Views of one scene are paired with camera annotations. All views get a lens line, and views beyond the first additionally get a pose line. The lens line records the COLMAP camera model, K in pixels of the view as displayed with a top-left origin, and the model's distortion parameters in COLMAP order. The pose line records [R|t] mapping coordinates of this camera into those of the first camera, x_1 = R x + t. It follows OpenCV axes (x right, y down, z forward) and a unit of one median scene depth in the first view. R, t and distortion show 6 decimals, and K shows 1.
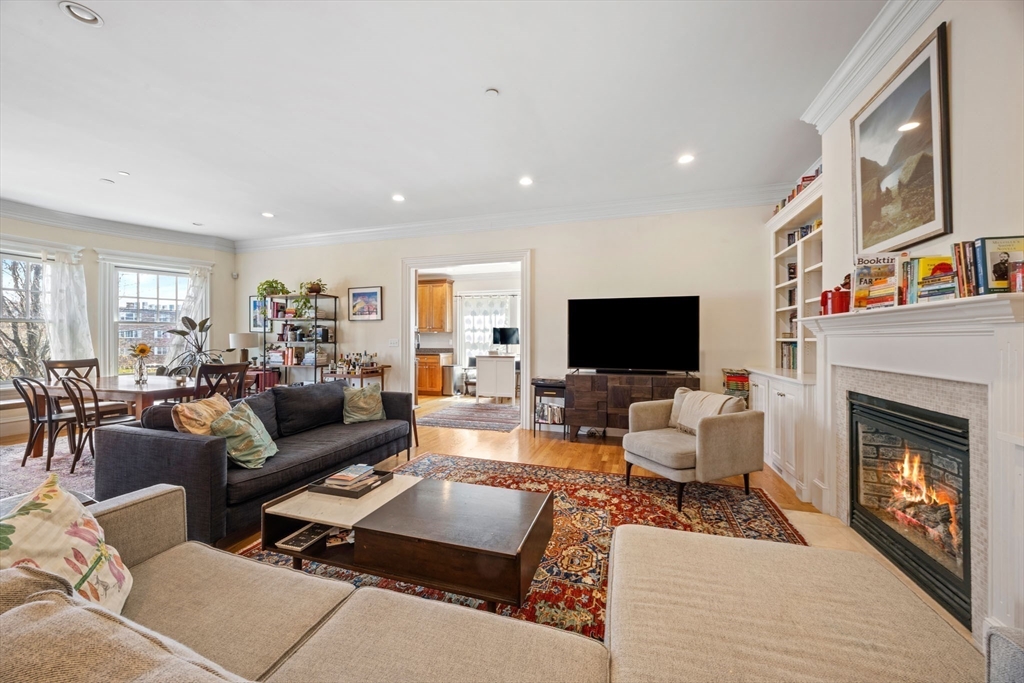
lens RADIAL K [[386.2, 0, 511.6], [0, 386.2, 339.0], [0, 0, 1]] dist [-0.010165, 0.000096]
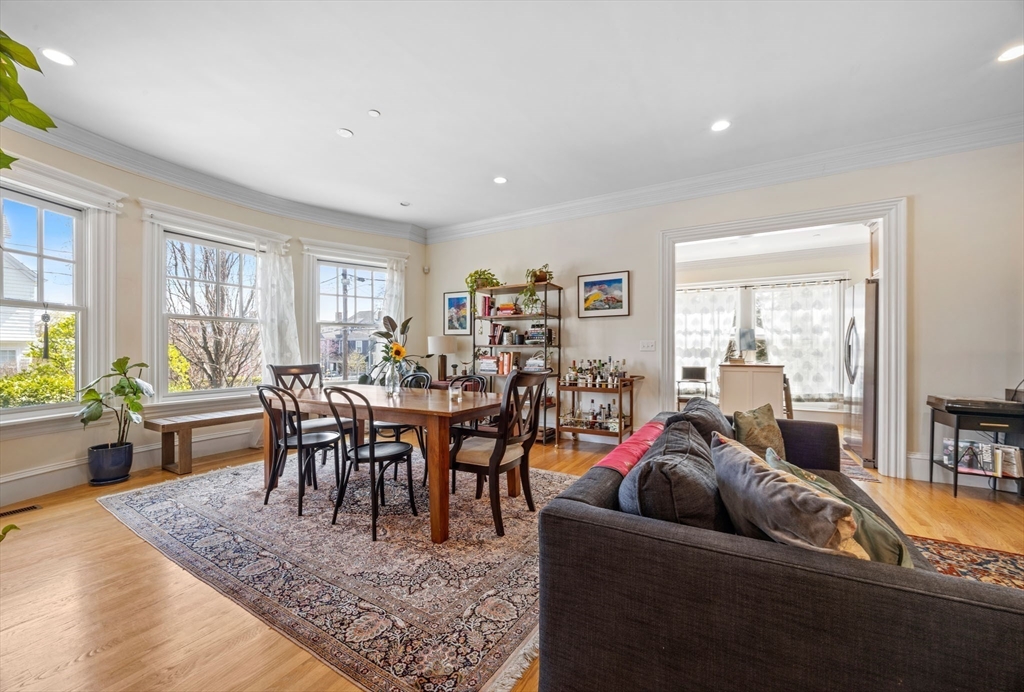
lens RADIAL K [[396.4, 0, 519.7], [0, 396.4, 348.2], [0, 0, 1]] dist [-0.002111, -0.000195]
pose [[0.979167, -0.002621, -0.203039, -0.388040], [0.001560, 0.999984, -0.005388, 0.018210], [0.203050, 0.004959, 0.979156, 0.201378]]
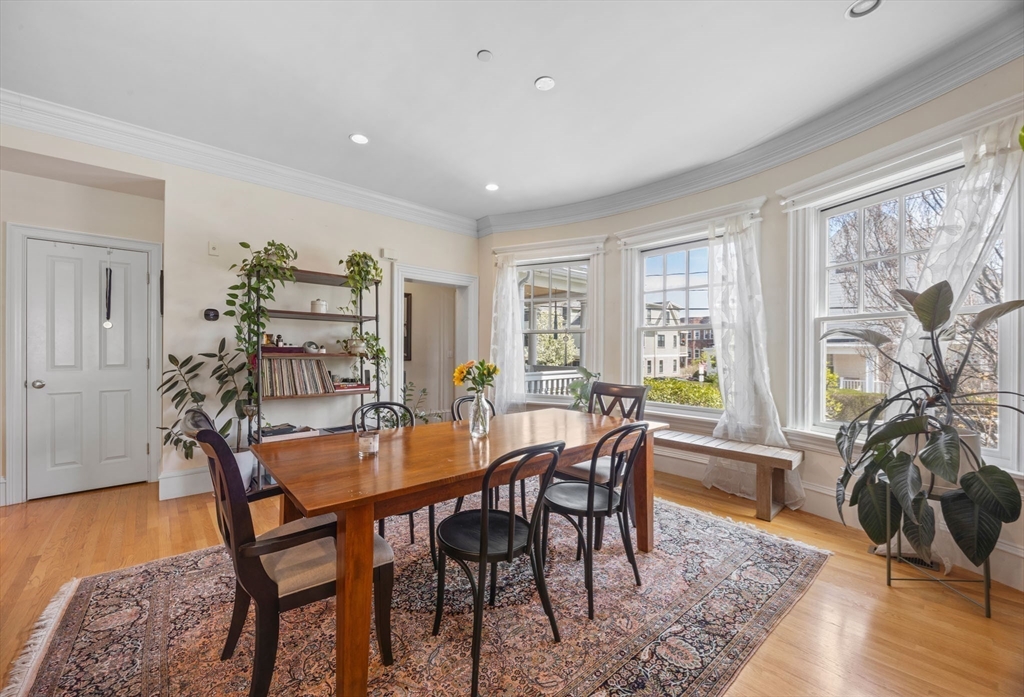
lens RADIAL K [[400.7, 0, 499.6], [0, 400.7, 348.2], [0, 0, 1]] dist [-0.000873, -0.000137]
pose [[-0.510900, -0.008337, -0.859599, -0.346844], [-0.006206, 0.999963, -0.006010, -0.000550], [0.859618, 0.002264, -0.510933, 0.875461]]
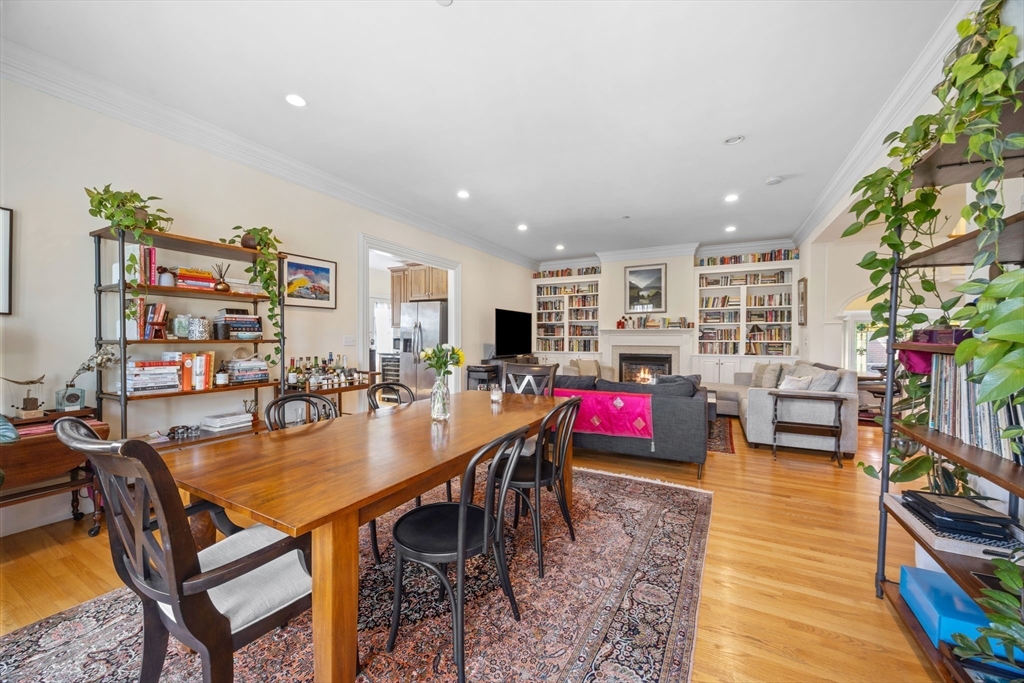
lens RADIAL K [[388.2, 0, 512.0], [0, 388.2, 341.5], [0, 0, 1]] dist [-0.011315, -0.000185]
pose [[0.178296, -0.010216, 0.983924, -0.991054], [-0.002170, 0.999940, 0.010776, 0.003139], [-0.983975, -0.004057, 0.178263, 0.544359]]
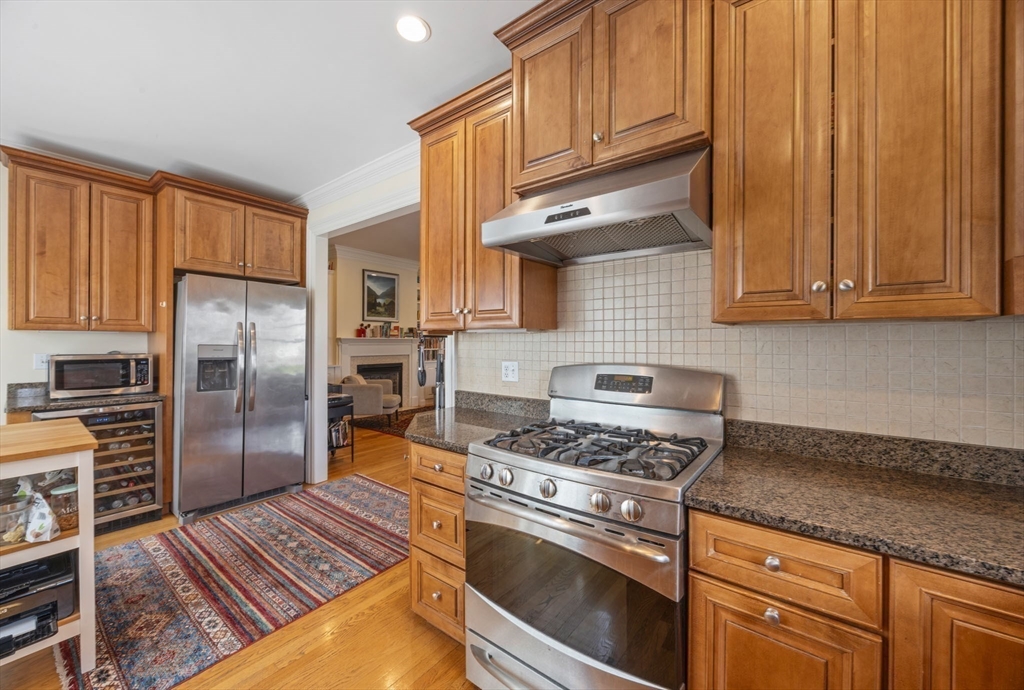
lens RADIAL K [[394.8, 0, 508.1], [0, 394.8, 342.4], [0, 0, 1]] dist [-0.000042, -0.000052]
pose [[-0.939231, -0.006479, 0.343224, -0.464057], [-0.006130, 0.999979, 0.002102, -0.016248], [-0.343230, -0.000130, -0.939251, 1.377769]]
